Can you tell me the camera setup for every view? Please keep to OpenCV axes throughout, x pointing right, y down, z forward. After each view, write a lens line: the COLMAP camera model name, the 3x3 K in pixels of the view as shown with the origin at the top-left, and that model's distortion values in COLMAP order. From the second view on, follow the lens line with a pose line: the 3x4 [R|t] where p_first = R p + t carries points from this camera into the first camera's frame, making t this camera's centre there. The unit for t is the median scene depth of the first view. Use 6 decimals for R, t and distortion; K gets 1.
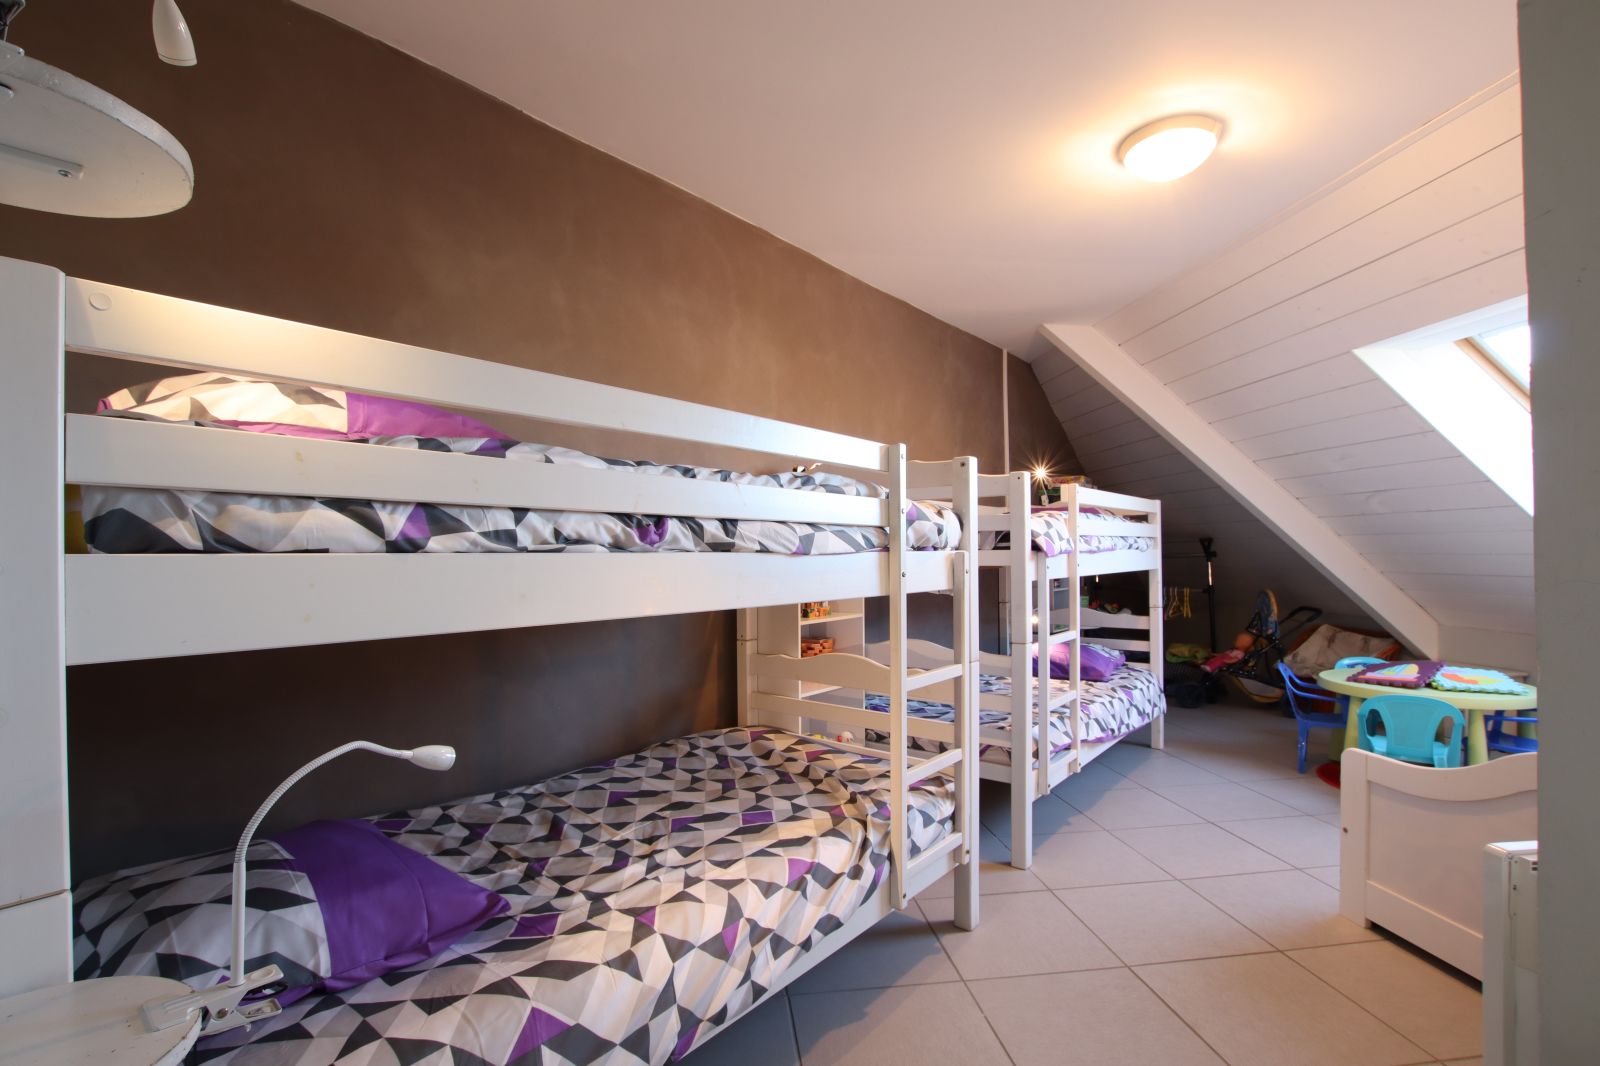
lens RADIAL K [[741.4, 0, 797.9], [0, 741.4, 549.2], [0, 0, 1]] dist [-0.035531, 0.005778]
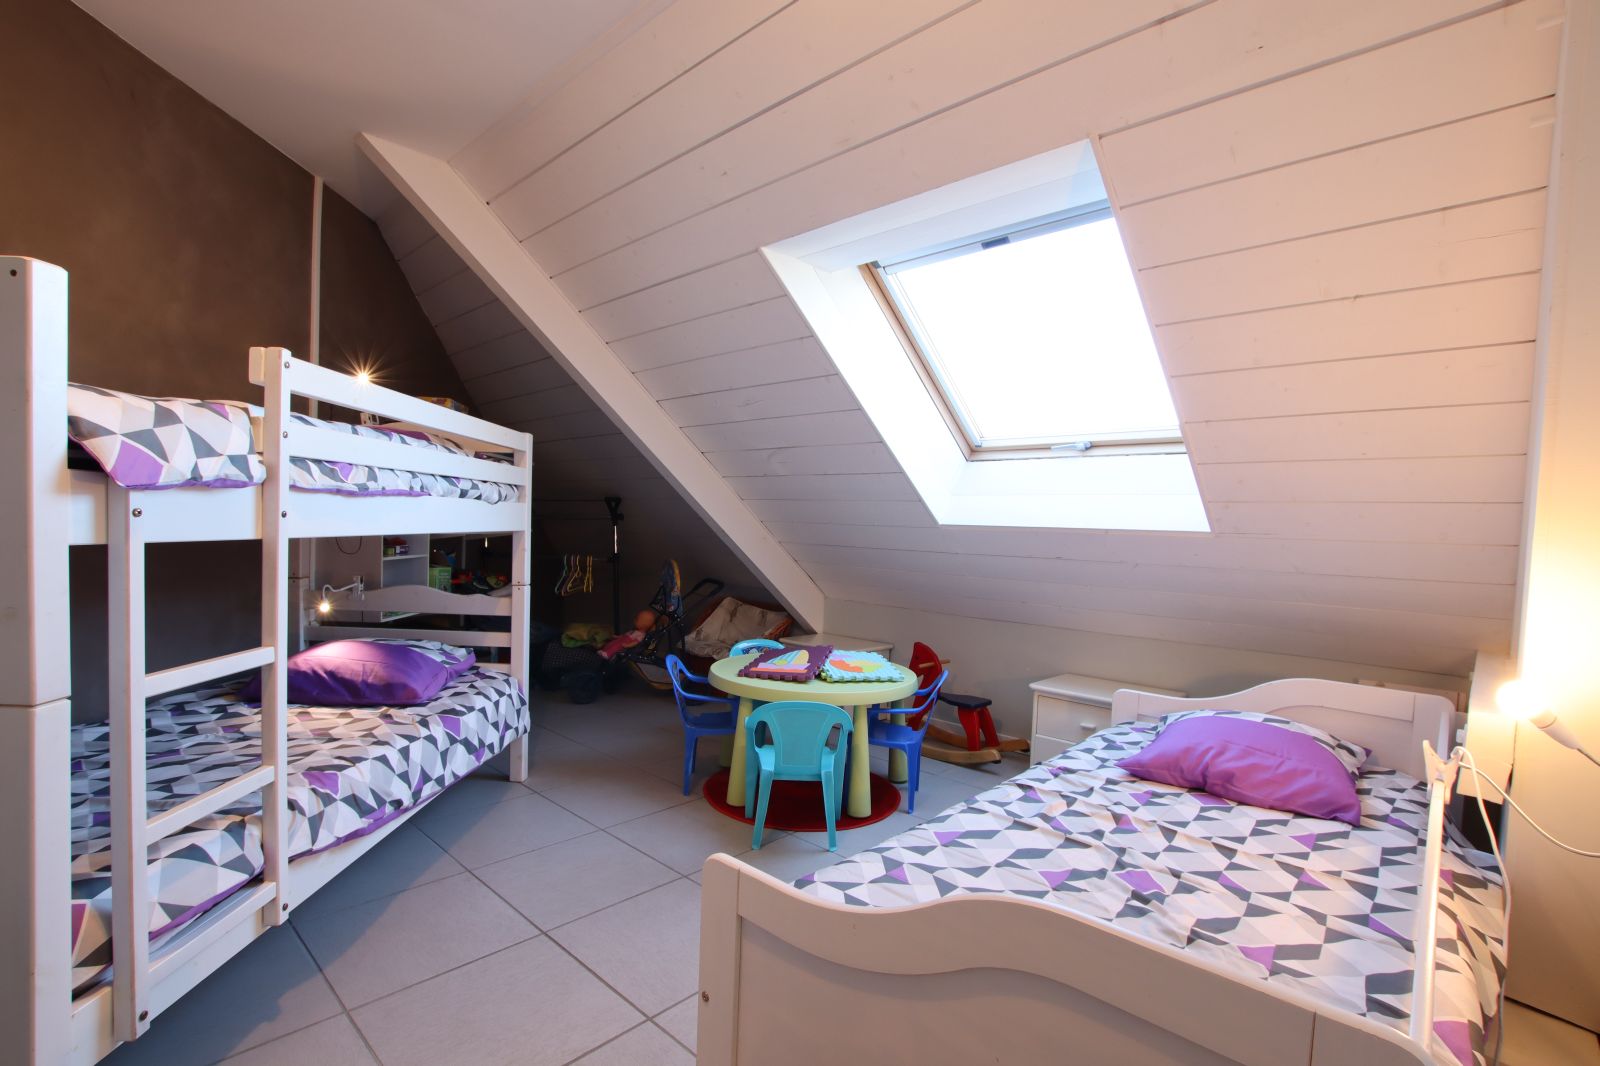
lens RADIAL K [[741.4, 0, 797.9], [0, 741.4, 549.2], [0, 0, 1]] dist [-0.035531, 0.005778]
pose [[0.765733, 0.013029, 0.643026, 0.256826], [-0.044470, 0.998475, 0.032725, 0.010384], [-0.641619, -0.053654, 0.765145, 0.313565]]
